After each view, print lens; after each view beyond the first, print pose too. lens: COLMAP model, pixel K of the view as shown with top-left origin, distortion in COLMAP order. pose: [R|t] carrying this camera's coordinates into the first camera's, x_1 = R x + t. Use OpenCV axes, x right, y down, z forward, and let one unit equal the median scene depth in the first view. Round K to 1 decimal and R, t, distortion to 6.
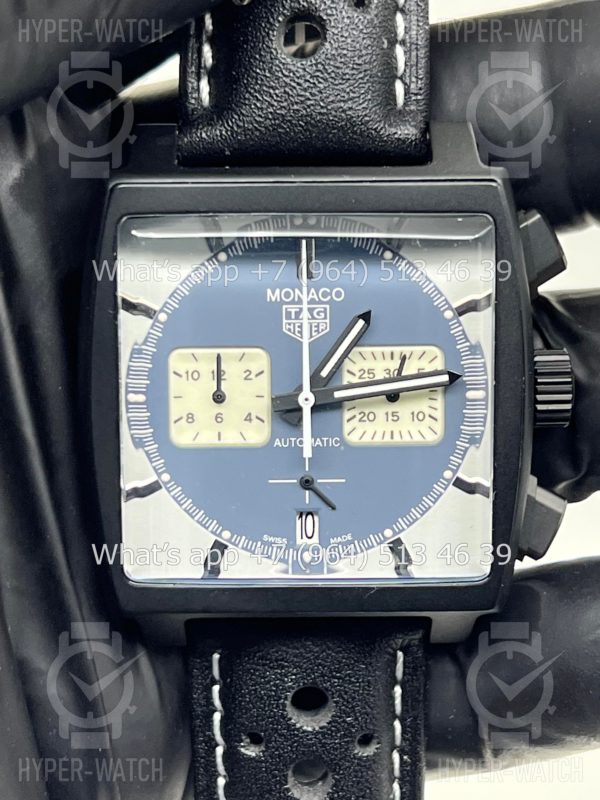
lens RADIAL K [[1902.8, 0, 300.0], [0, 1902.8, 400.0], [0, 0, 1]] dist [0.280833, -0.705181]
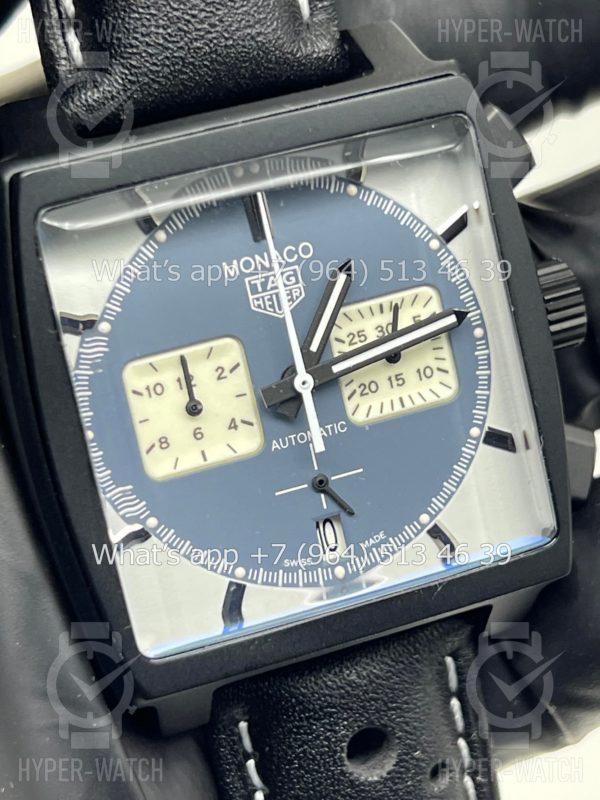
lens RADIAL K [[1902.8, 0, 300.0], [0, 1902.8, 400.0], [0, 0, 1]] dist [0.280833, -0.705181]
pose [[0.938894, -0.241846, 0.244926, -0.196353], [0.248449, 0.968636, 0.004056, 0.002996], [-0.238225, 0.057044, 0.969533, 0.207771]]
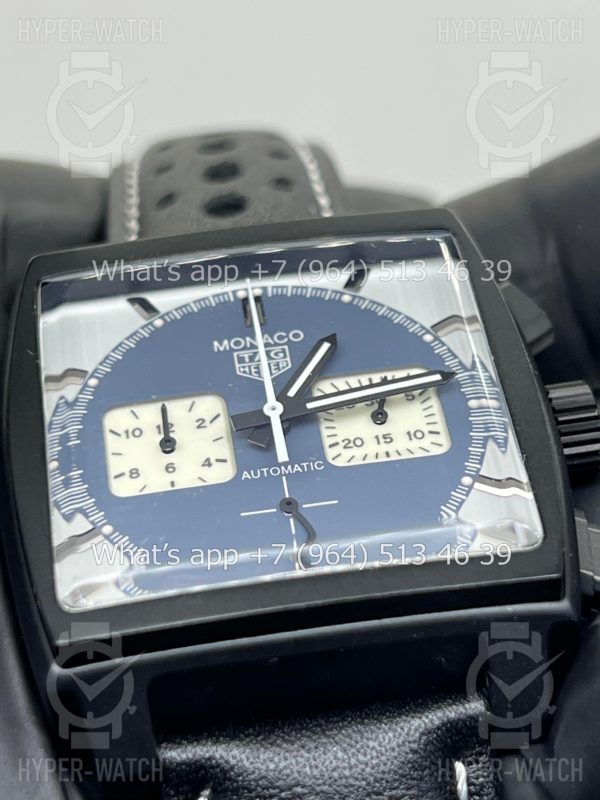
lens RADIAL K [[1902.8, 0, 300.0], [0, 1902.8, 400.0], [0, 0, 1]] dist [0.280833, -0.705181]
pose [[0.989703, -0.131058, 0.057549, -0.030992], [0.126723, 0.615328, -0.778019, 0.621968], [0.066554, 0.777300, 0.625600, 0.481901]]
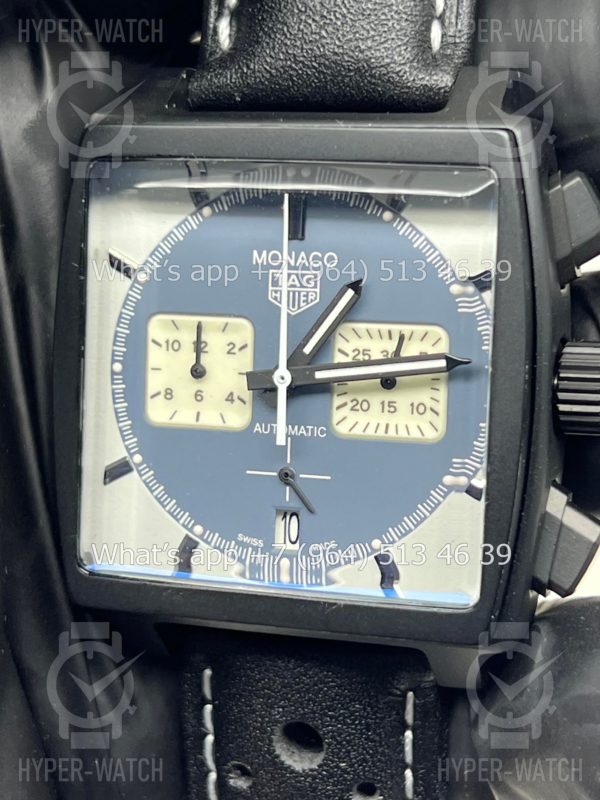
lens RADIAL K [[1902.8, 0, 300.0], [0, 1902.8, 400.0], [0, 0, 1]] dist [0.280833, -0.705181]
pose [[0.946978, 0.063452, -0.314971, 0.279708], [-0.081242, 0.995738, -0.043662, 0.046072], [0.310858, 0.066936, 0.948096, 0.180073]]
